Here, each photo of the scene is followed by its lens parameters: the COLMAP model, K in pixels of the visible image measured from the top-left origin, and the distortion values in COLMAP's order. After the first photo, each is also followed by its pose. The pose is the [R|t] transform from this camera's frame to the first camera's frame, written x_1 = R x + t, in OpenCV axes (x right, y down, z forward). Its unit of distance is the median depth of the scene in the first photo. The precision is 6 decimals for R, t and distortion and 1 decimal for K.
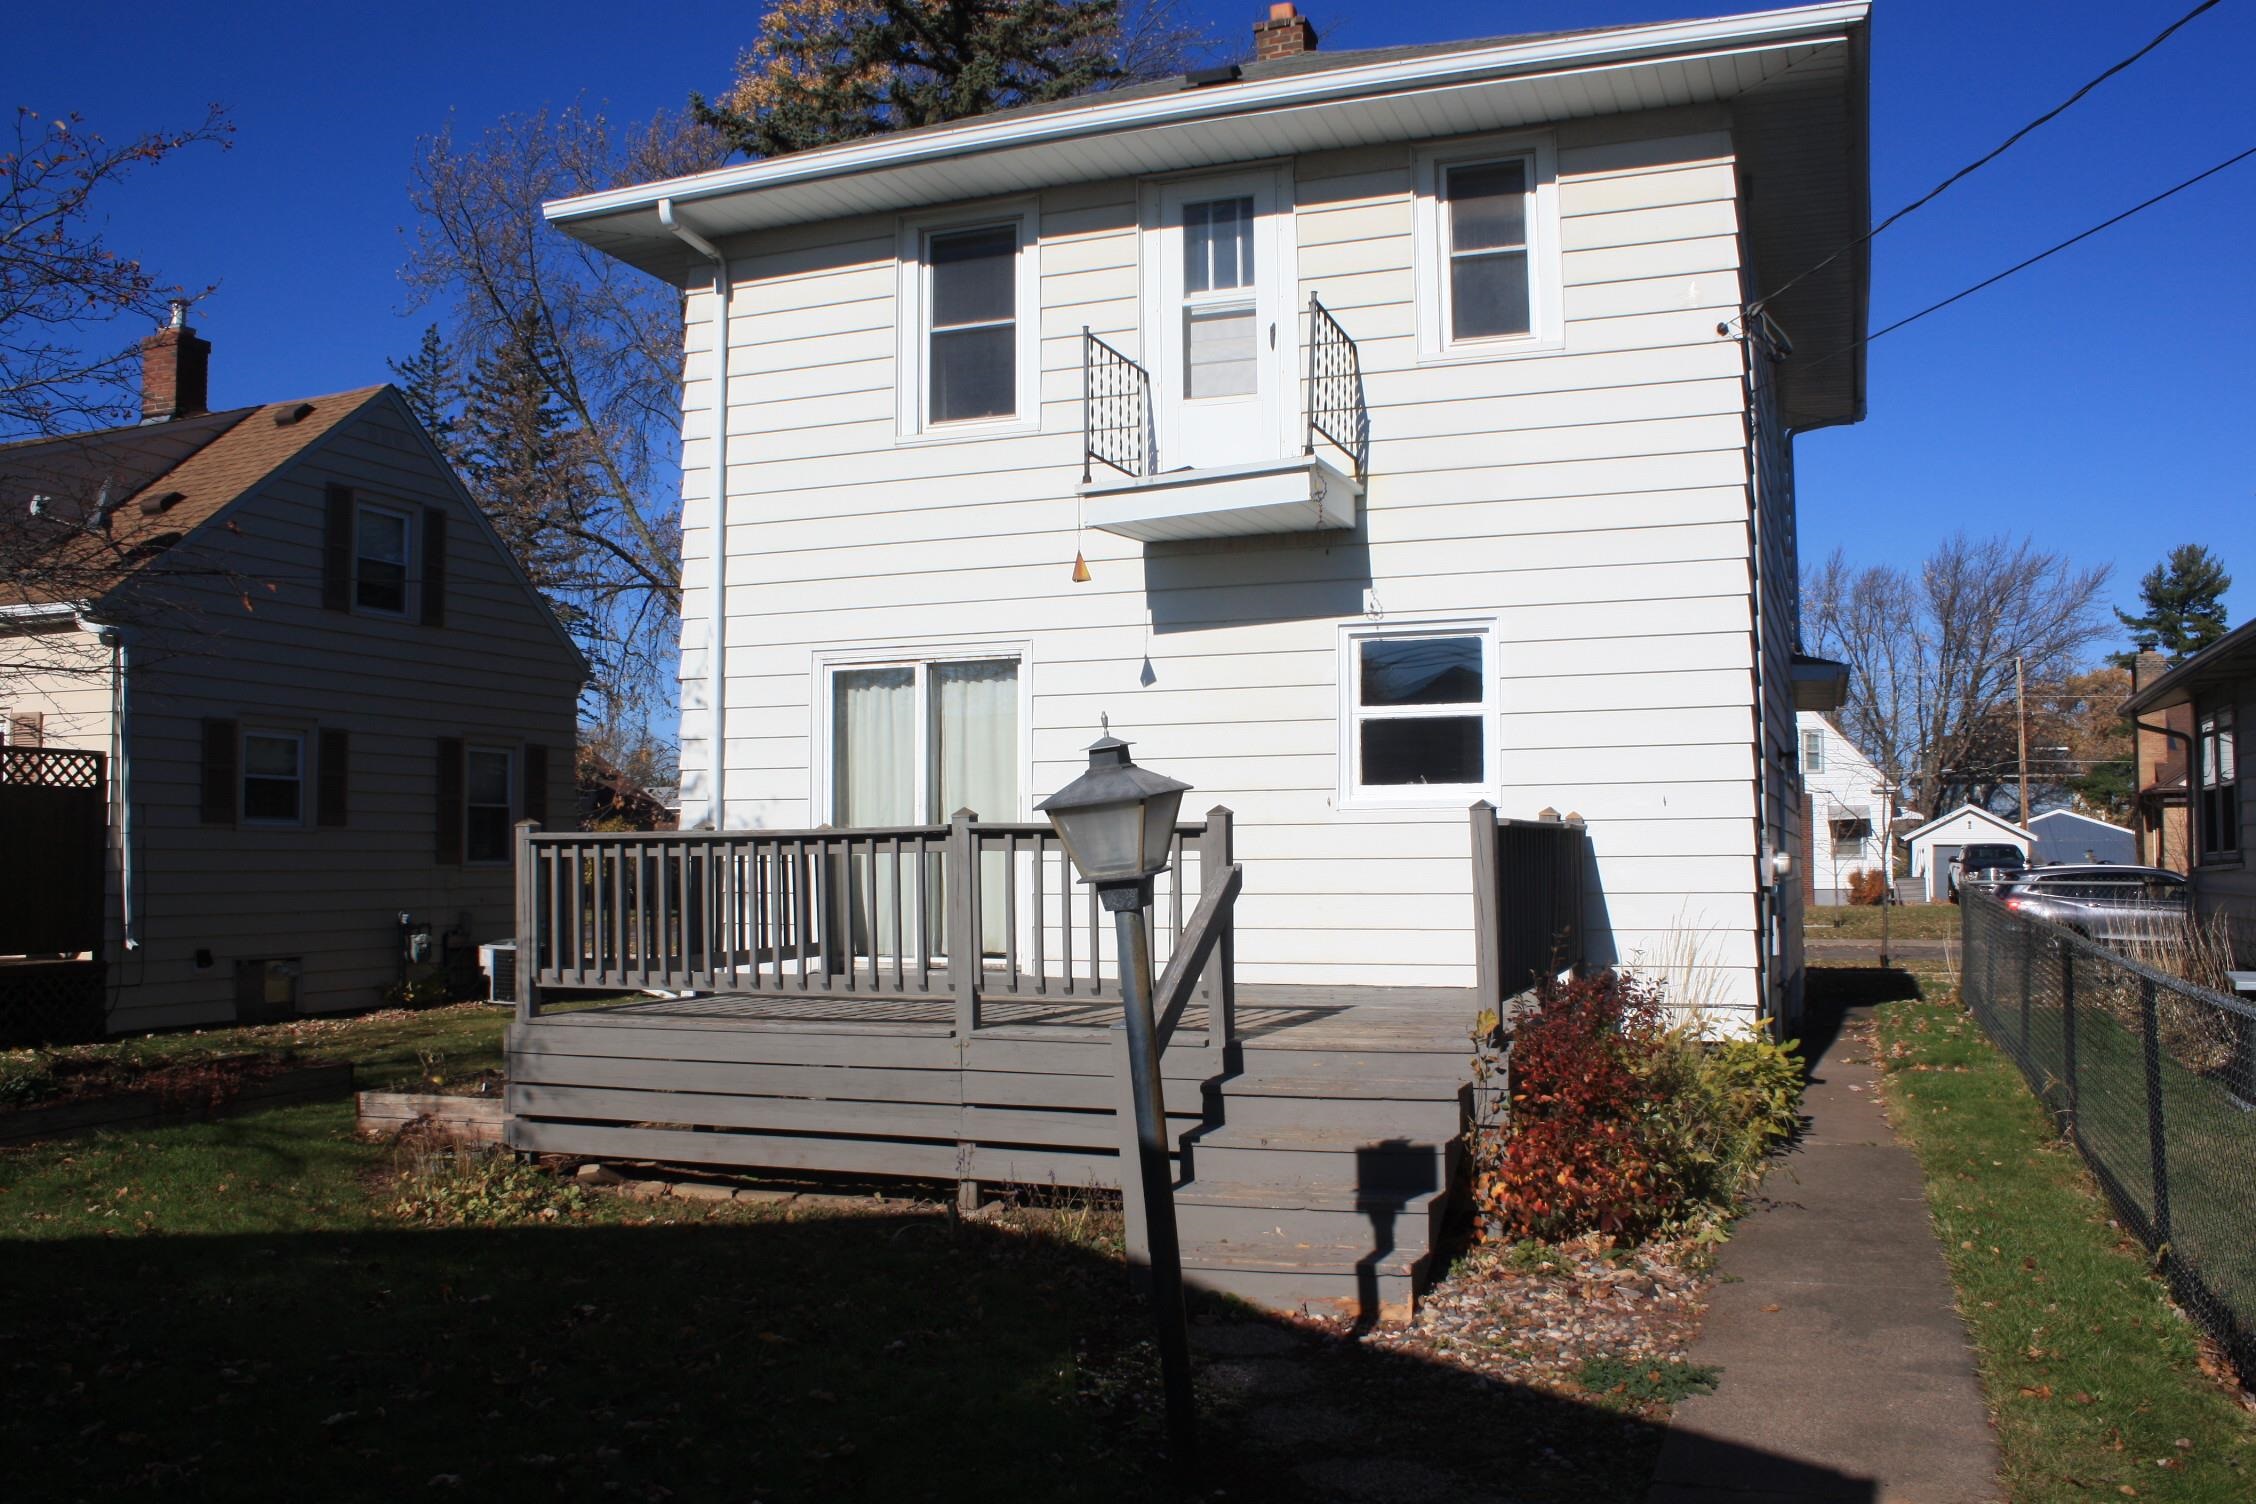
lens RADIAL K [[1901.7, 0, 1141.3], [0, 1901.7, 761.1], [0, 0, 1]] dist [-0.171488, 0.155667]
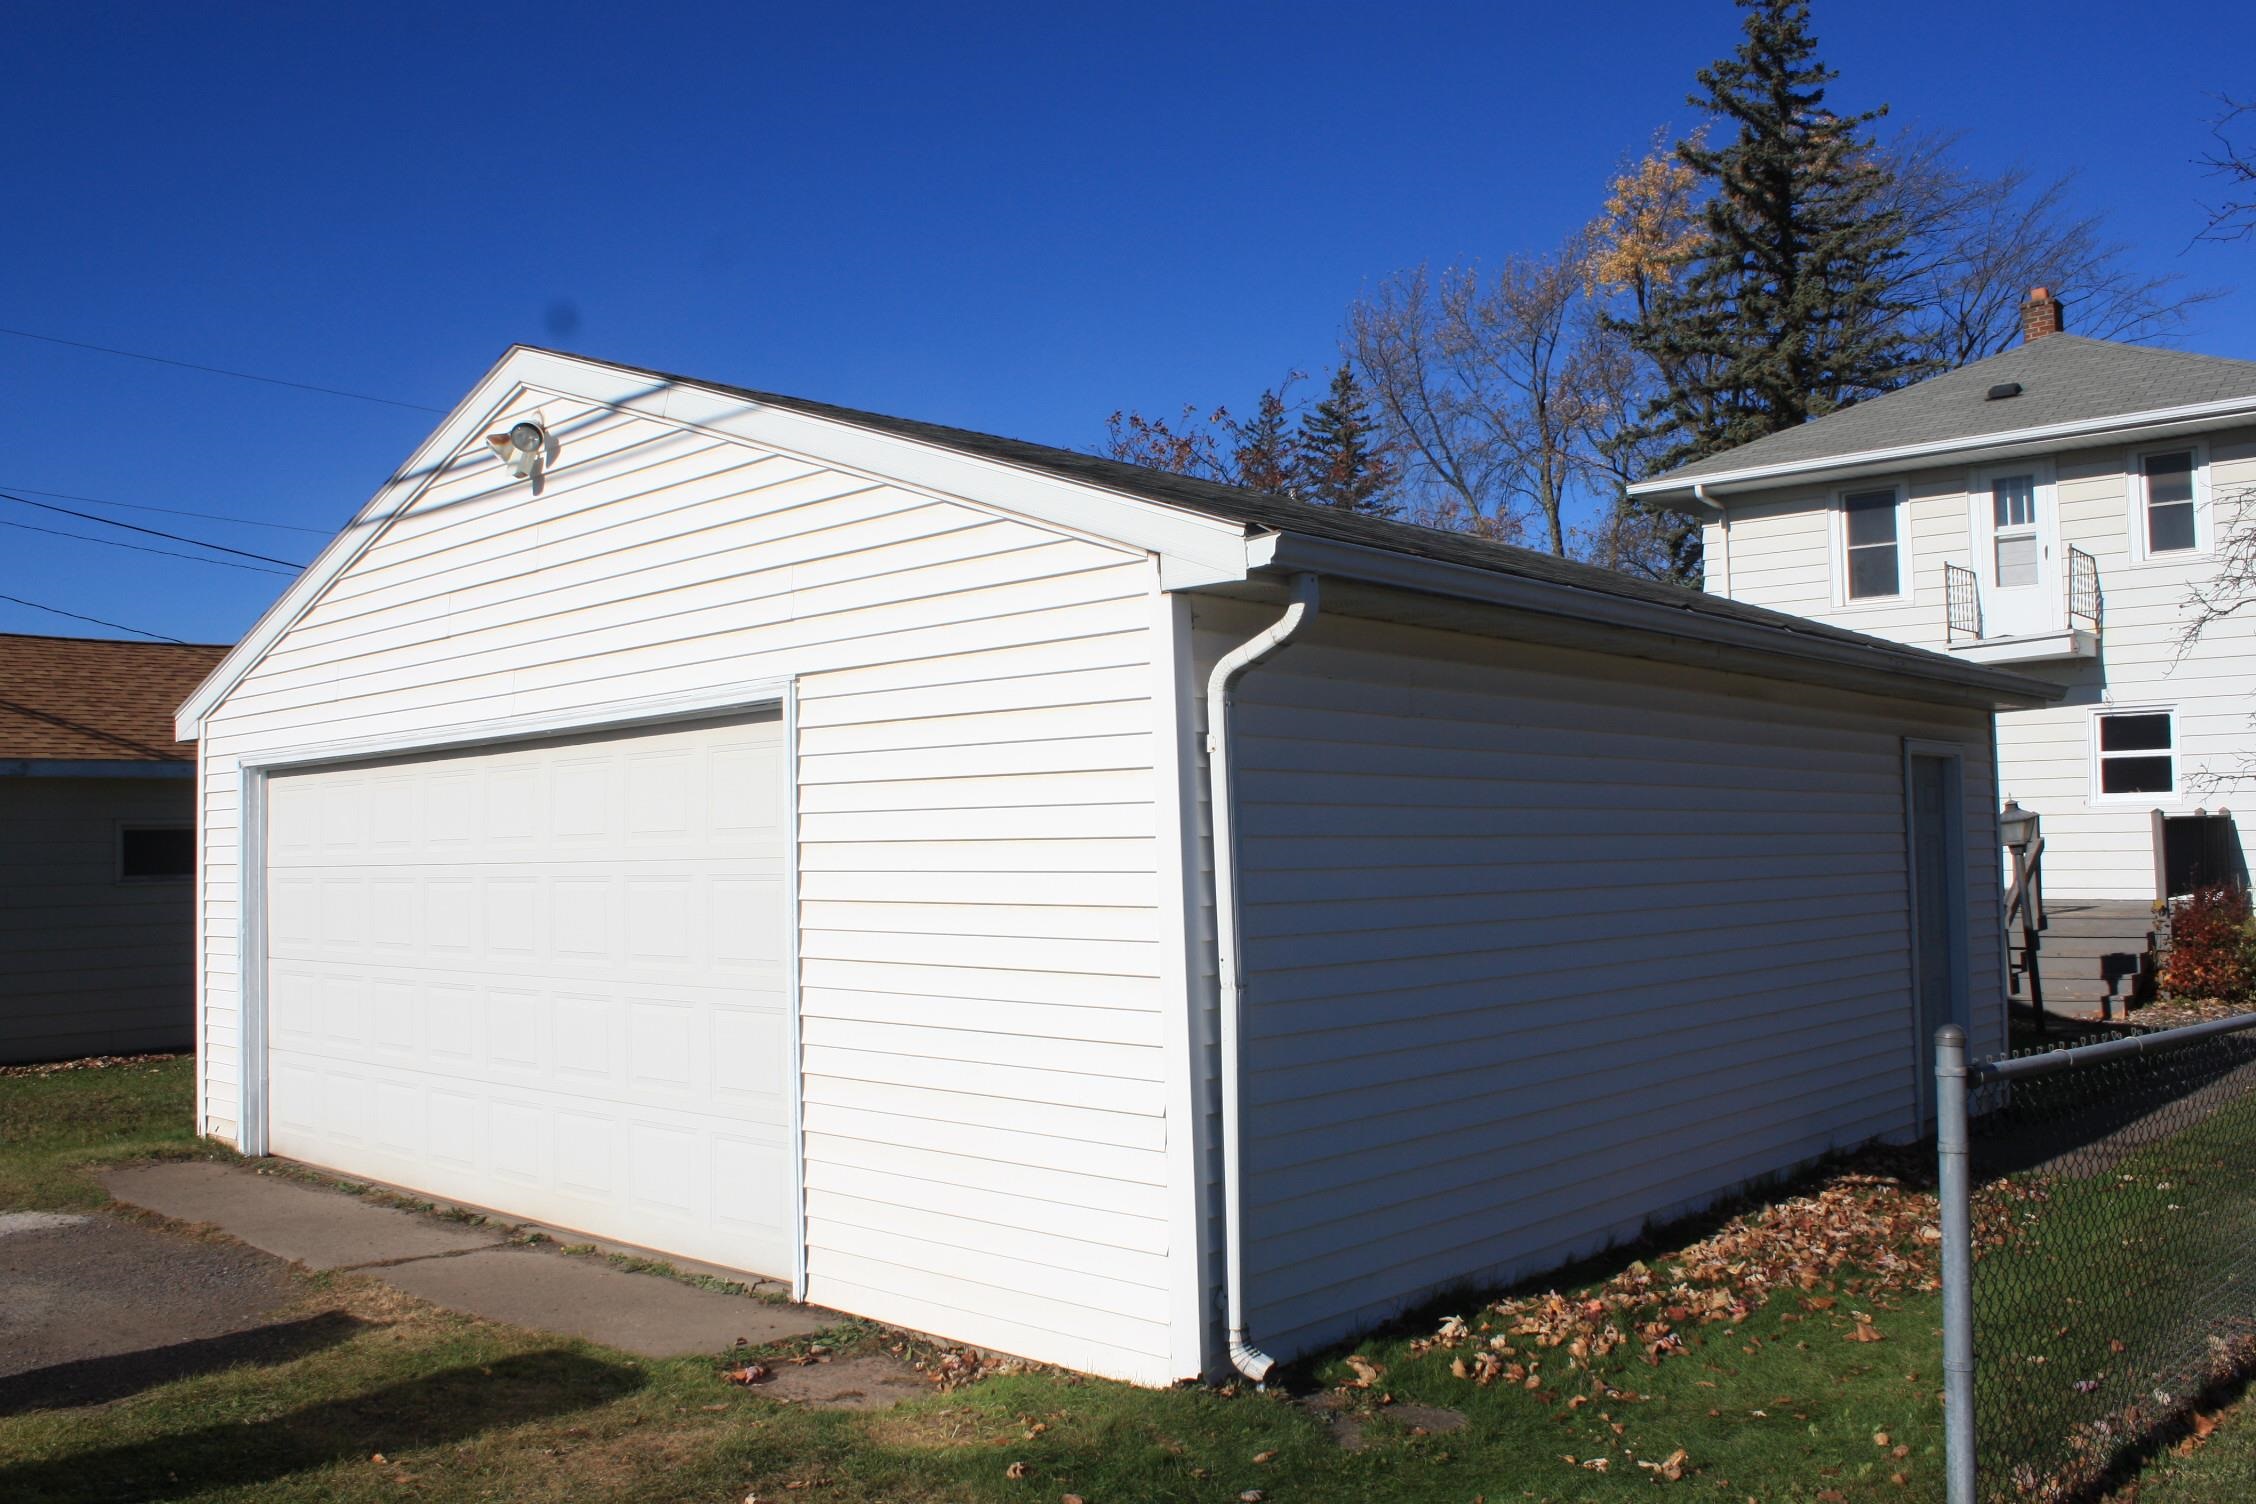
lens RADIAL K [[1901.7, 0, 1141.3], [0, 1901.7, 761.1], [0, 0, 1]] dist [-0.171488, 0.155667]
pose [[0.930399, -0.023796, -0.365776, -0.106641], [0.029572, 0.999511, 0.010197, -0.067087], [0.365354, -0.020304, 0.930647, -1.054907]]
